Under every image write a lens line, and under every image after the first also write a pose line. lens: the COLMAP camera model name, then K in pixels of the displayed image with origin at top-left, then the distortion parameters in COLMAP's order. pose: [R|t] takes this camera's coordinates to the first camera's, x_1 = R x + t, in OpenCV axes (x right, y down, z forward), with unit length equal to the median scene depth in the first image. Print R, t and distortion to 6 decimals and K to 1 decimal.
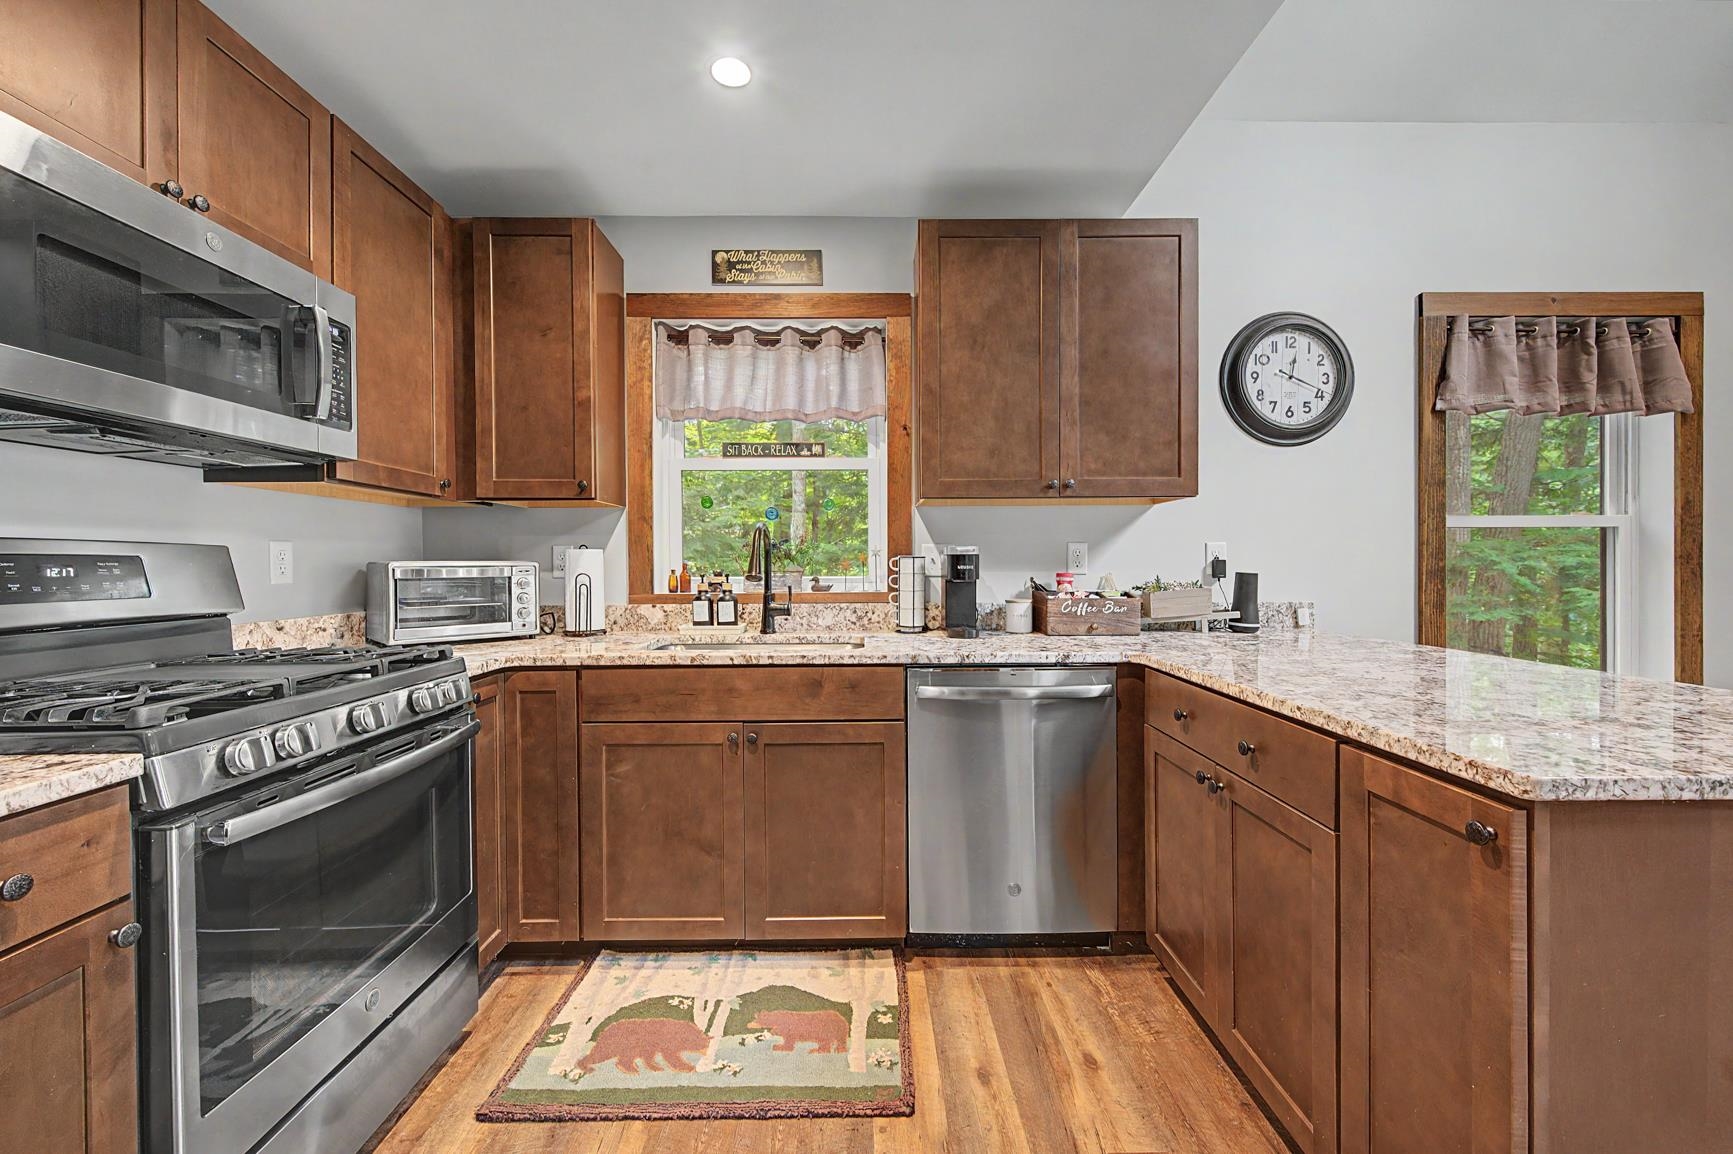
lens RADIAL K [[693.0, 0, 875.8], [0, 693.0, 571.4], [0, 0, 1]] dist [0.006519, -0.002022]
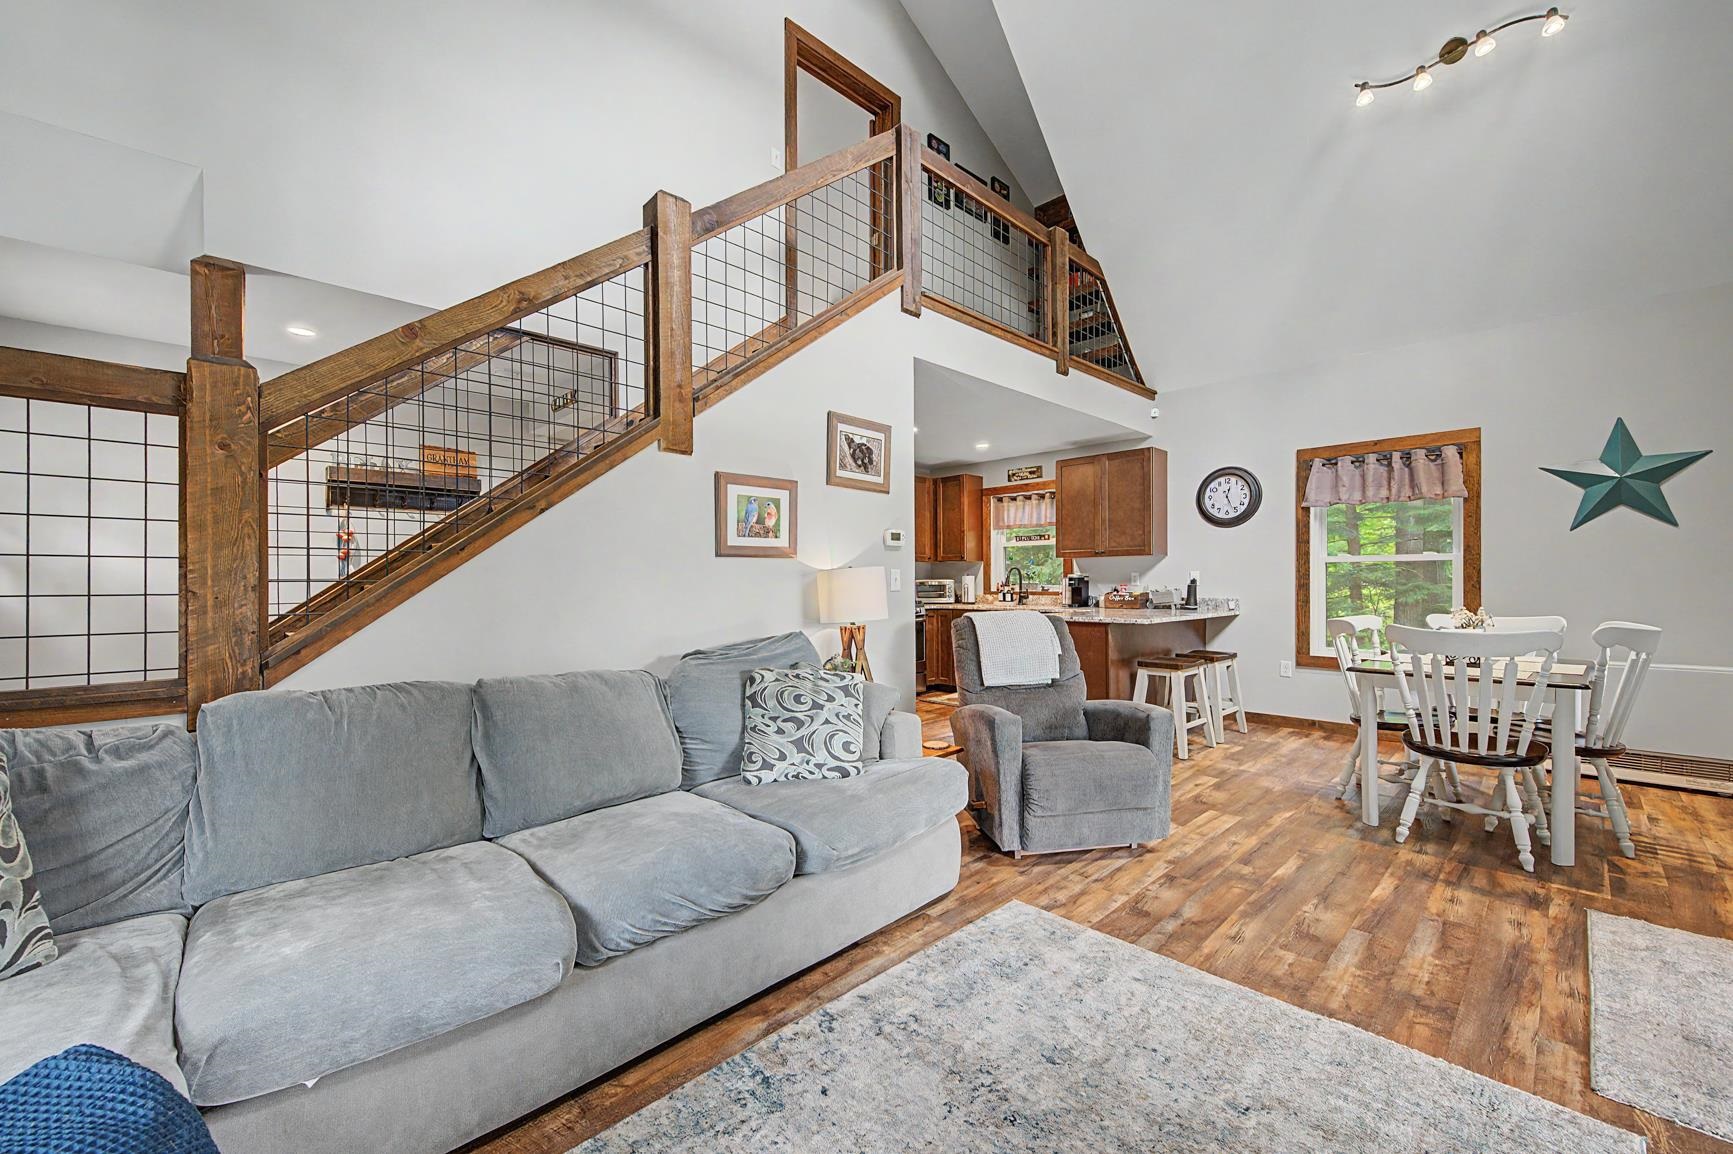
lens RADIAL K [[693.0, 0, 865.1], [0, 693.0, 579.5], [0, 0, 1]] dist [0.006519, -0.002022]
pose [[0.682991, 0.000802, -0.730427, 1.516779], [-0.006928, 0.999962, -0.005380, 0.004075], [0.730394, 0.008735, 0.682970, -1.438300]]
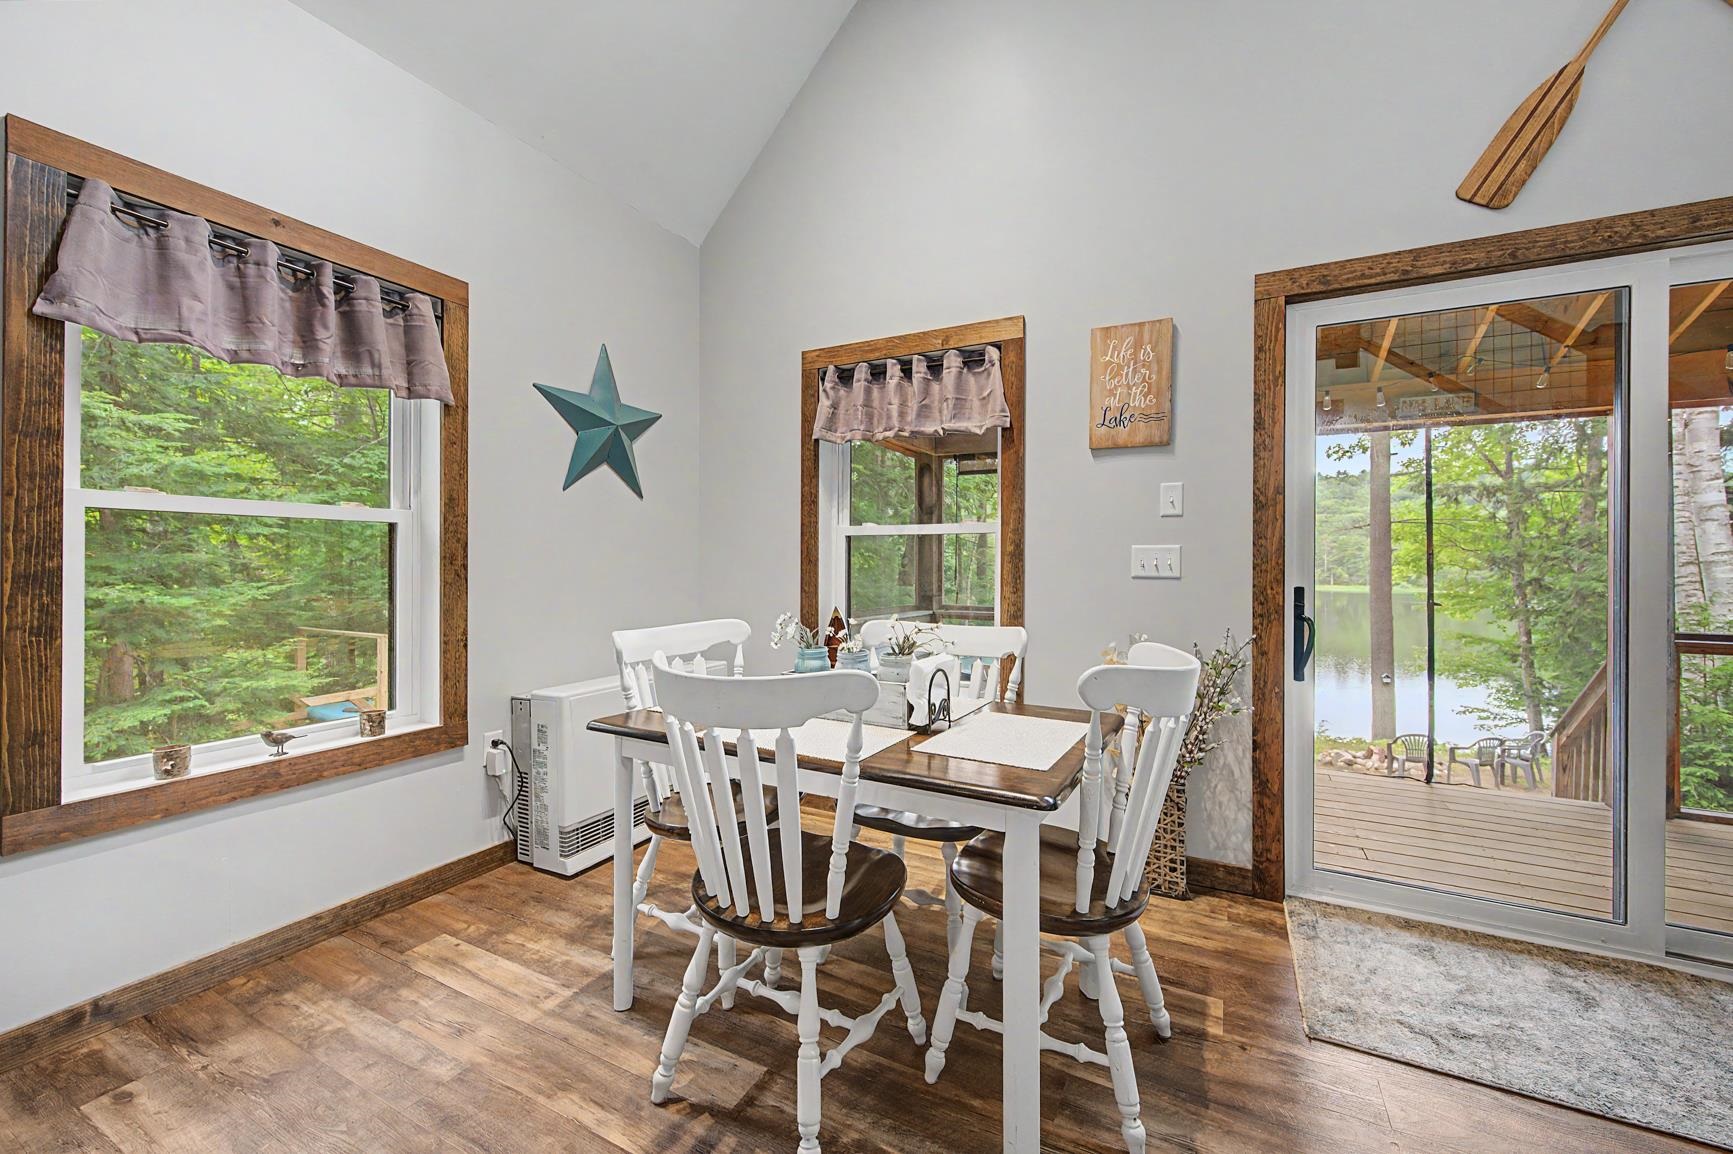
lens RADIAL K [[693.0, 0, 866.3], [0, 693.0, 566.1], [0, 0, 1]] dist [0.006519, -0.002022]
pose [[0.477257, 0.003487, 0.878757, 0.652242], [0.002741, 0.999981, -0.005457, -0.002691], [-0.878759, 0.005013, 0.477239, 0.062029]]
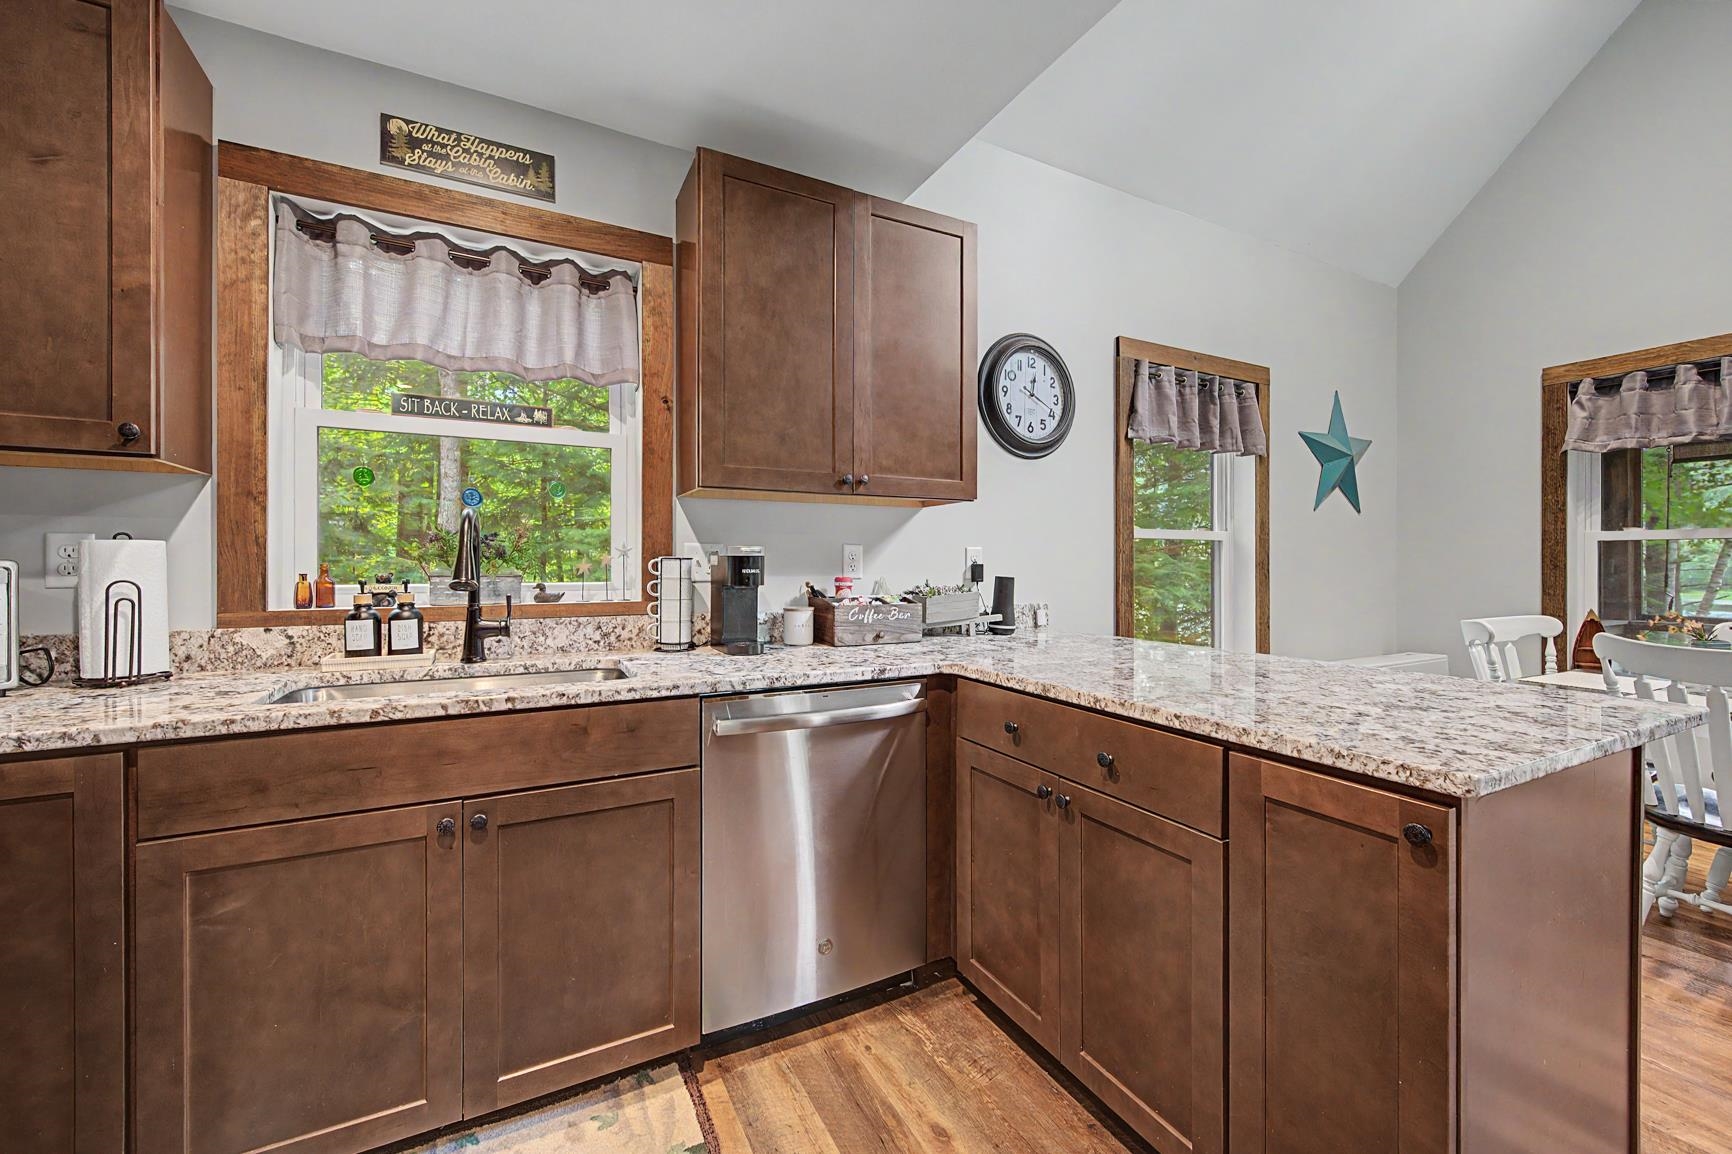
lens RADIAL K [[692.6, 0, 871.4], [0, 692.6, 565.2], [0, 0, 1]] dist [0.006519, -0.002022]
pose [[0.890068, 0.005568, 0.455794, -0.119136], [-0.000130, 0.999928, -0.011962, -0.002991], [-0.455828, 0.010588, 0.890005, 0.170039]]
